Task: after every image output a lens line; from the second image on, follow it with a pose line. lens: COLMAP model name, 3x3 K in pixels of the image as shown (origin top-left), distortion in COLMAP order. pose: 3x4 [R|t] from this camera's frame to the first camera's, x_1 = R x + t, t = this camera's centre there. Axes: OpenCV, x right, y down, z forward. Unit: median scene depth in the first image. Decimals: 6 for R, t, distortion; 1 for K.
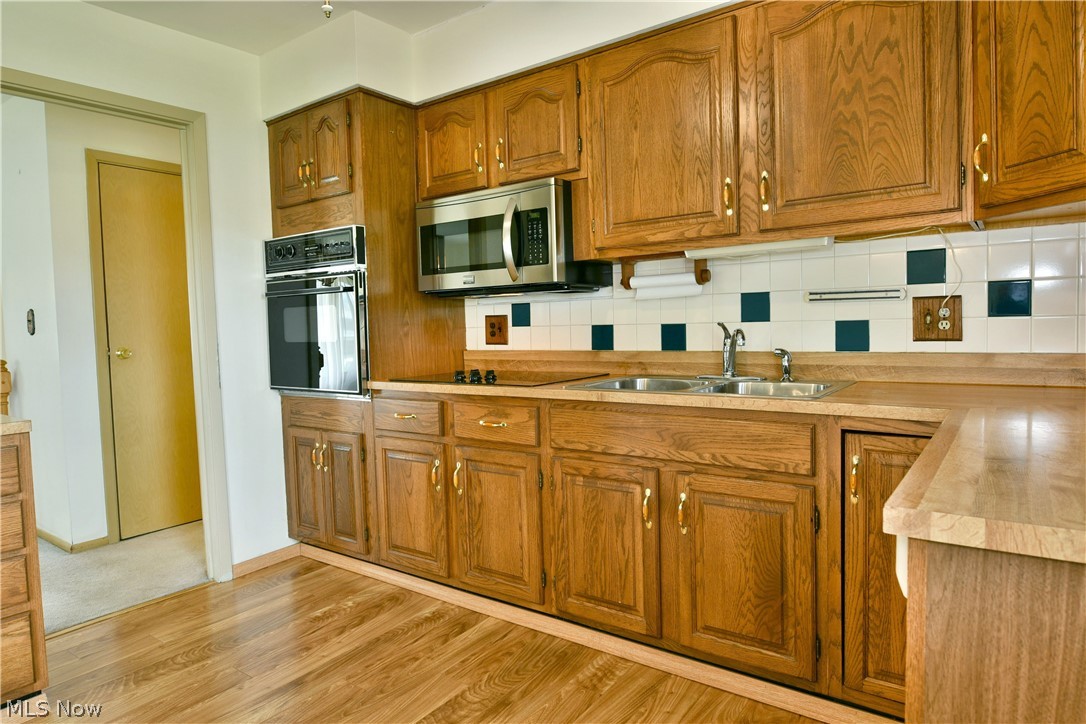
lens RADIAL K [[654.8, 0, 543.0], [0, 654.8, 358.5], [0, 0, 1]] dist [-0.012294, -0.005711]
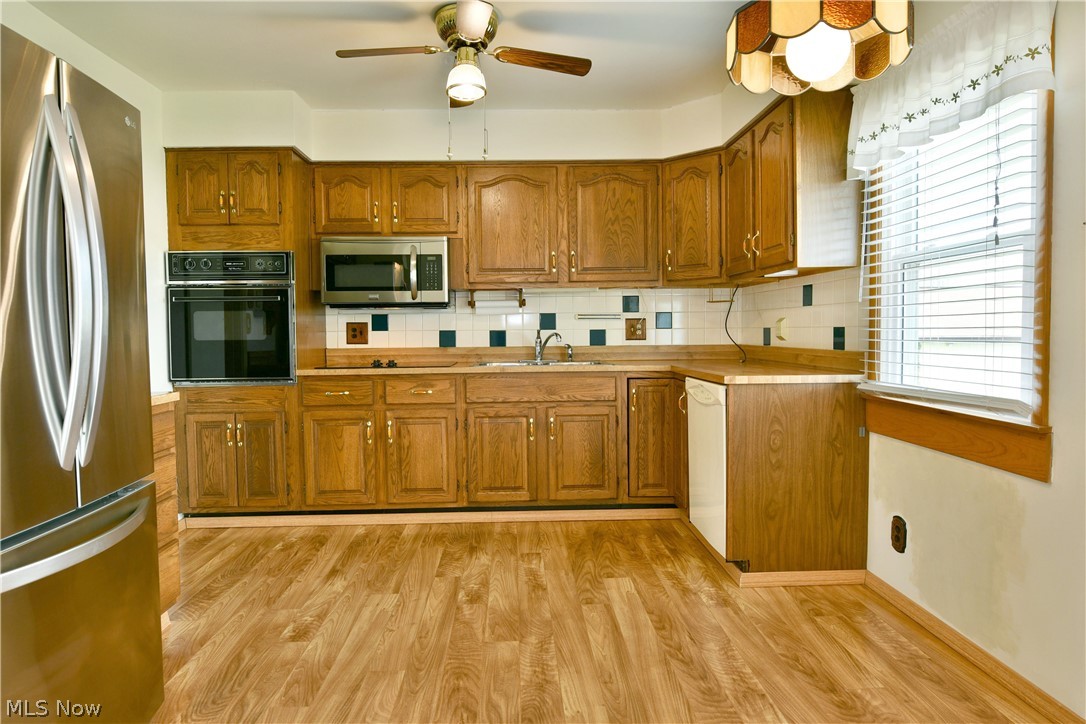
lens RADIAL K [[654.8, 0, 542.8], [0, 654.8, 361.8], [0, 0, 1]] dist [-0.012294, -0.005711]
pose [[0.779164, -0.010211, 0.626737, -0.873056], [0.023436, 0.999643, -0.012849, 0.058580], [-0.626382, 0.024700, 0.779125, -0.411235]]
